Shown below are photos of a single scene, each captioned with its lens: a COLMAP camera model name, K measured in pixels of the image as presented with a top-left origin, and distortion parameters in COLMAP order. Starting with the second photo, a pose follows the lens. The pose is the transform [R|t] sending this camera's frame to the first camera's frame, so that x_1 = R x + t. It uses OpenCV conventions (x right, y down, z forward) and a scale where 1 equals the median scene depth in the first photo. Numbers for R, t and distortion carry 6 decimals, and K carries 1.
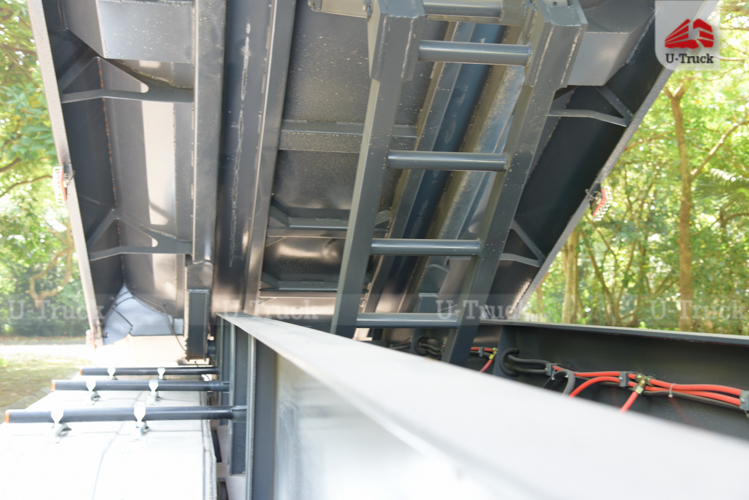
lens RADIAL K [[1034.4, 0, 371.6], [0, 1034.4, 254.6], [0, 0, 1]] dist [0.243099, 0.000000]
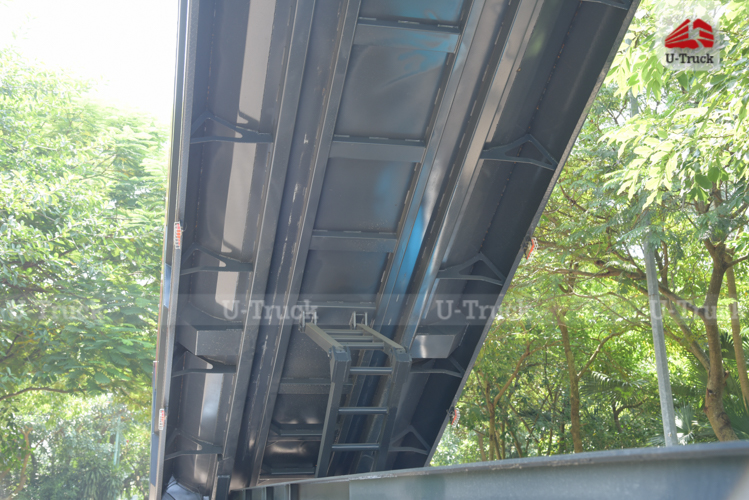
lens RADIAL K [[1034.4, 0, 377.0], [0, 1034.4, 254.8], [0, 0, 1]] dist [0.243099, 0.000000]
pose [[0.998079, -0.017014, 0.059577, -0.018598], [0.027431, 0.983528, -0.178662, -0.007731], [-0.055555, 0.179953, 0.982105, -0.826766]]
